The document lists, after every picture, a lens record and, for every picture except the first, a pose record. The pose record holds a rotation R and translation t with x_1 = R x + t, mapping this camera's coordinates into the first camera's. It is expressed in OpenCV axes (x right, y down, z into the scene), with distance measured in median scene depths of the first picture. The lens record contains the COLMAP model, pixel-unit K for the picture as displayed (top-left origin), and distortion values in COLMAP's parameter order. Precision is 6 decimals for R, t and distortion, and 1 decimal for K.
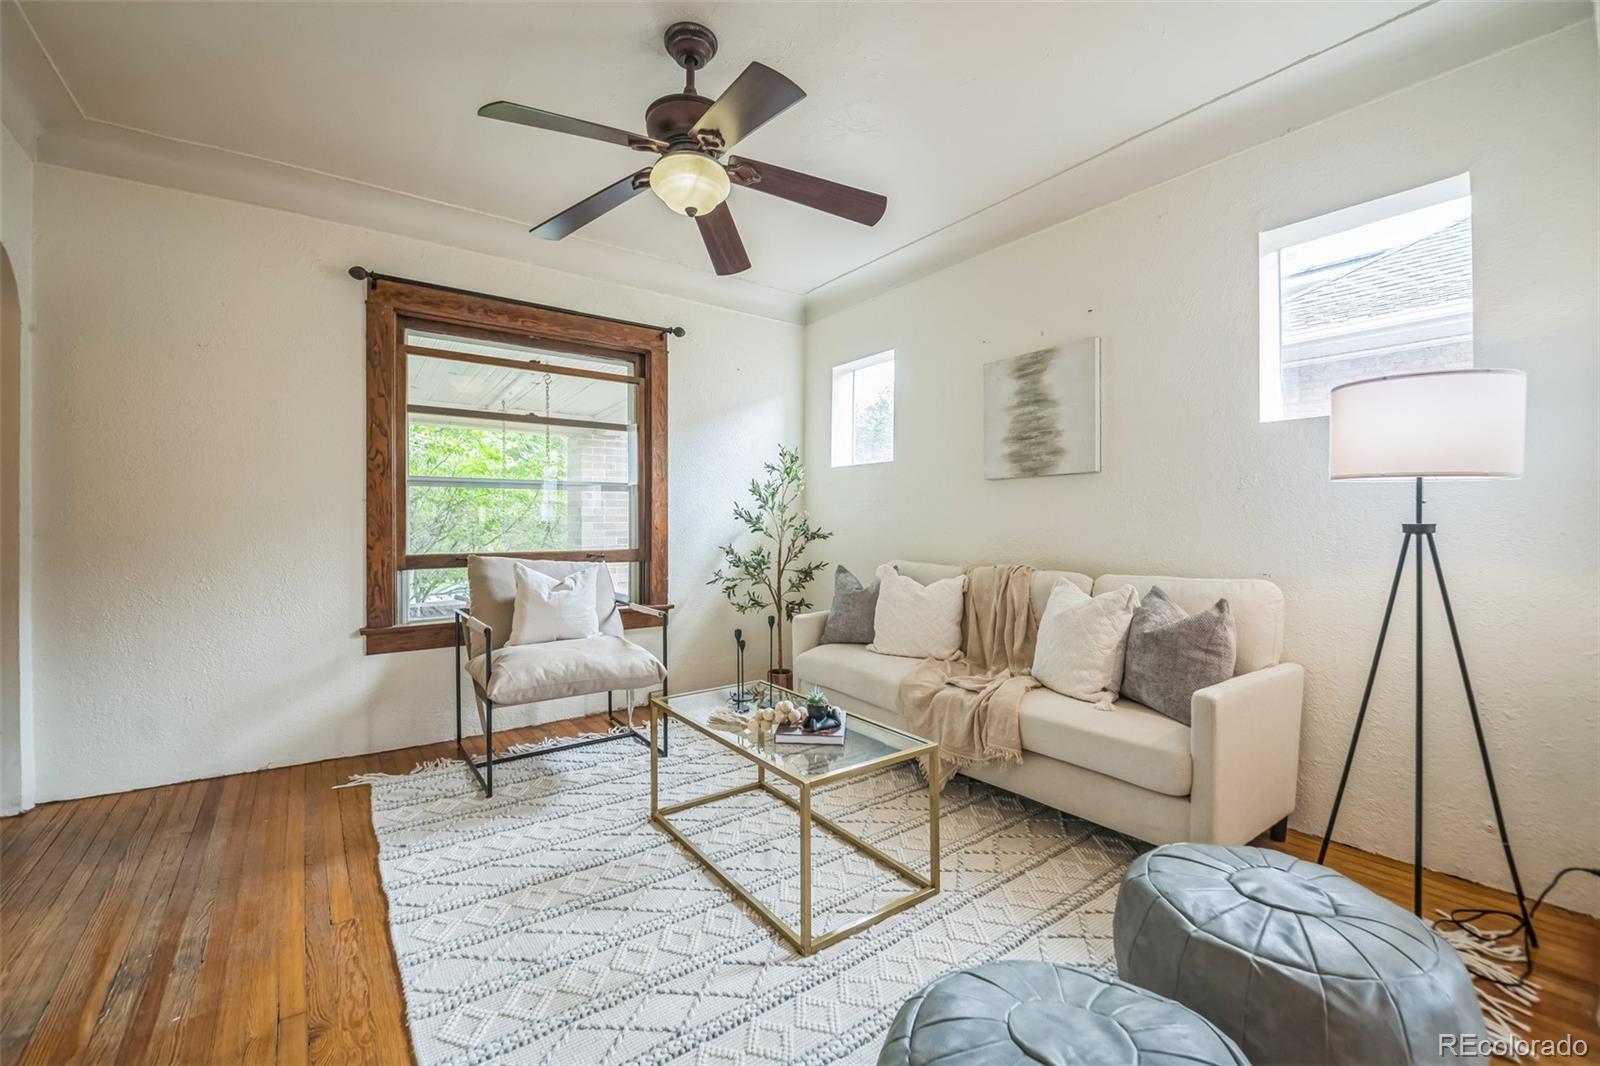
lens RADIAL K [[660.0, 0, 789.0], [0, 660.0, 524.9], [0, 0, 1]] dist [0.033041, -0.023448]
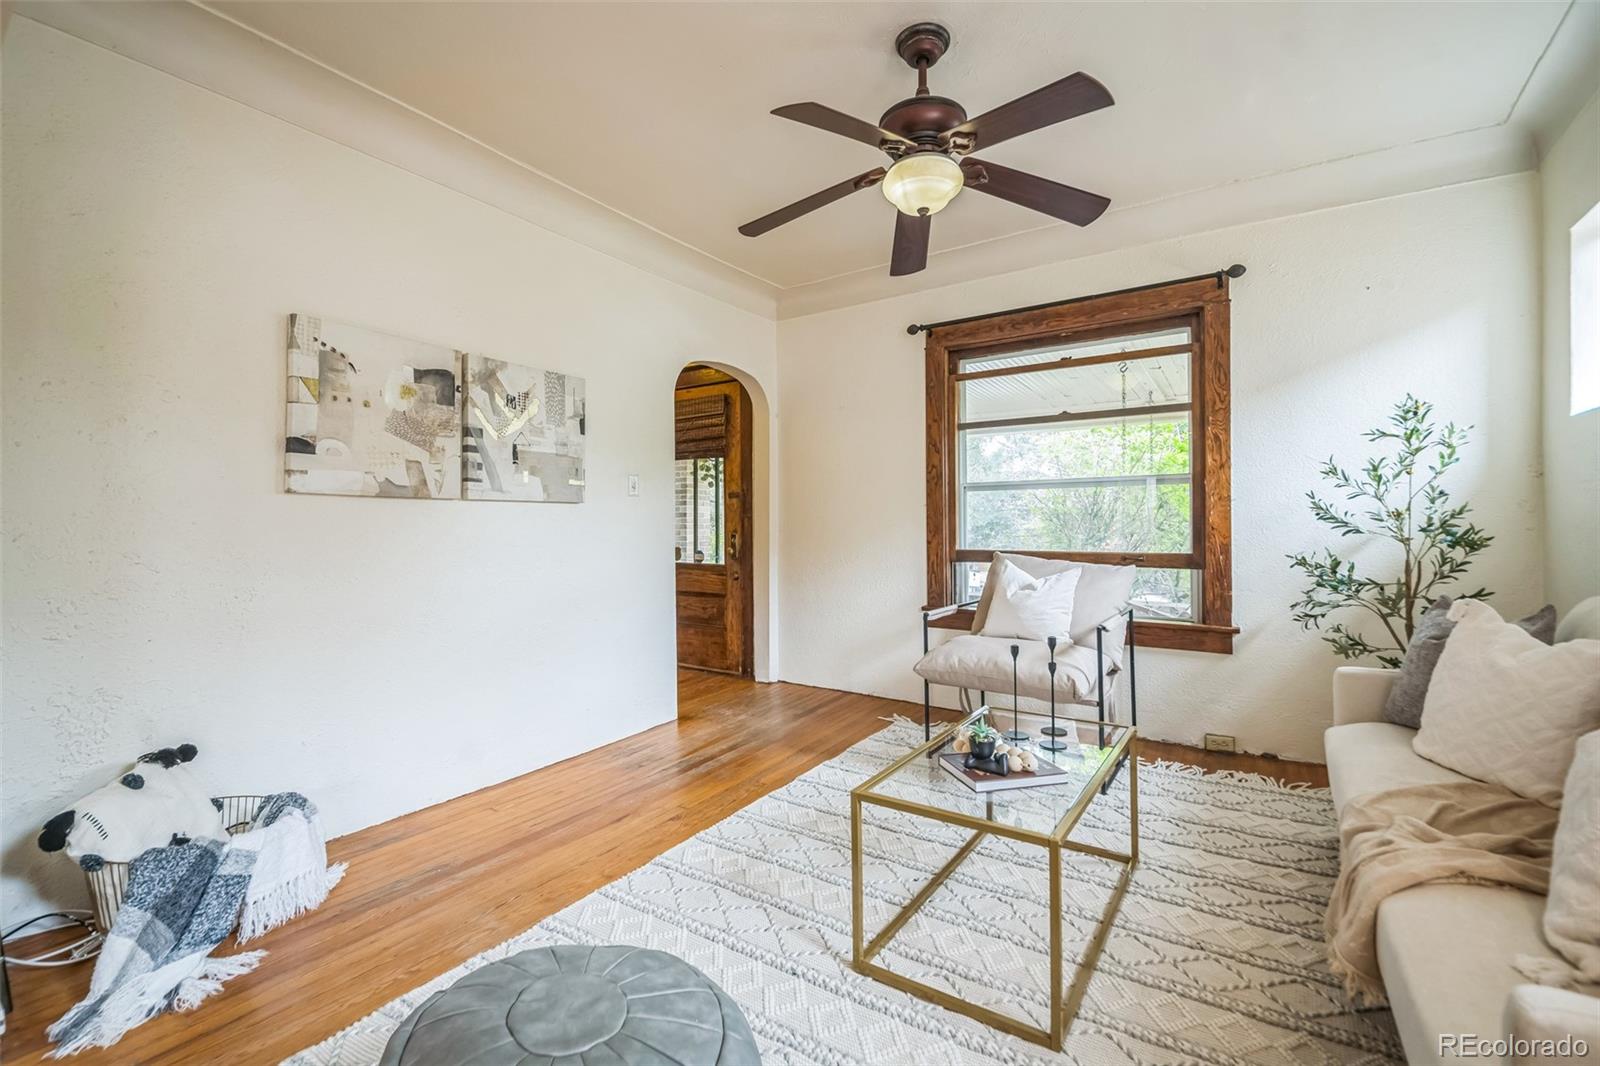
lens RADIAL K [[691.7, 0, 802.0], [0, 691.7, 524.5], [0, 0, 1]] dist [0.033615, -0.012540]
pose [[0.358239, -0.000310, -0.933630, 0.493072], [0.002769, 0.999996, 0.000731, -0.001713], [0.933626, -0.002847, 0.358238, 0.293195]]
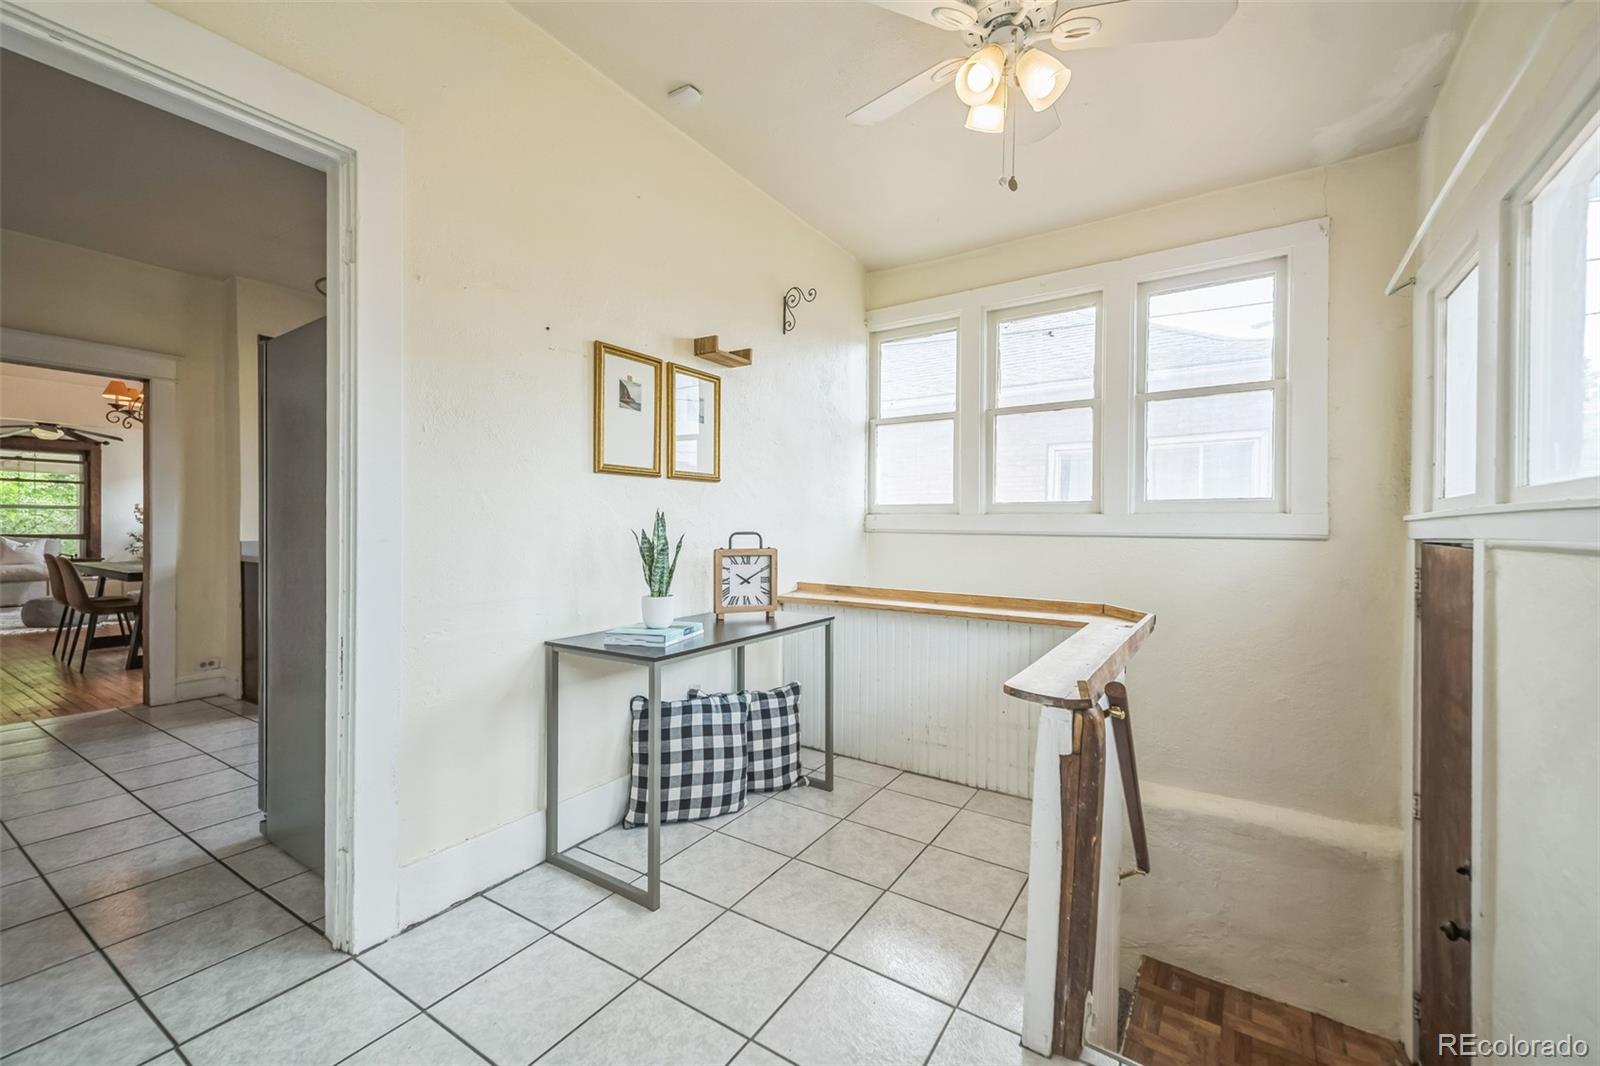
lens RADIAL K [[656.3, 0, 803.5], [0, 656.3, 537.2], [0, 0, 1]] dist [0.001398, 0.000072]
pose [[0.931876, 0.007313, 0.362703, 1.613035], [-0.011943, 0.999873, 0.010525, -0.009468], [-0.362580, -0.014140, 0.931845, -2.601289]]
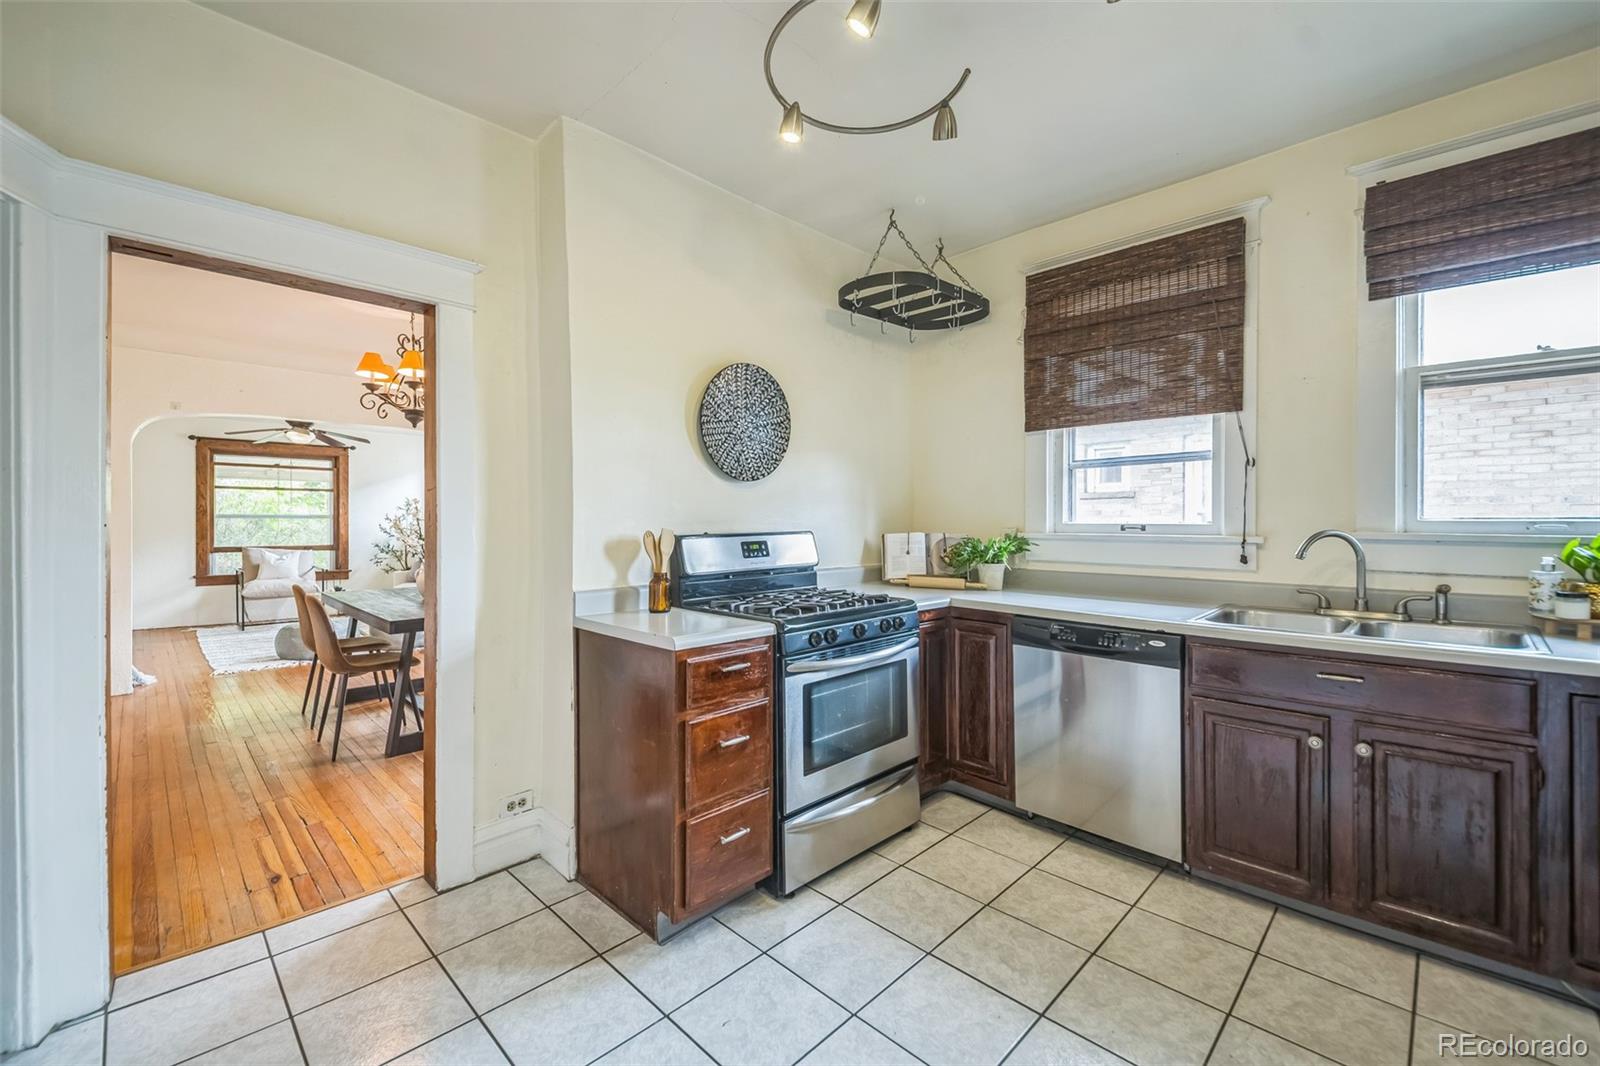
lens RADIAL K [[652.3, 0, 797.9], [0, 652.3, 525.5], [0, 0, 1]] dist [0.047700, -0.033950]
pose [[0.988248, 0.002083, 0.152842, 1.199114], [-0.002504, 0.999994, 0.002563, -0.046386], [-0.152836, -0.002916, 0.988247, -1.775634]]
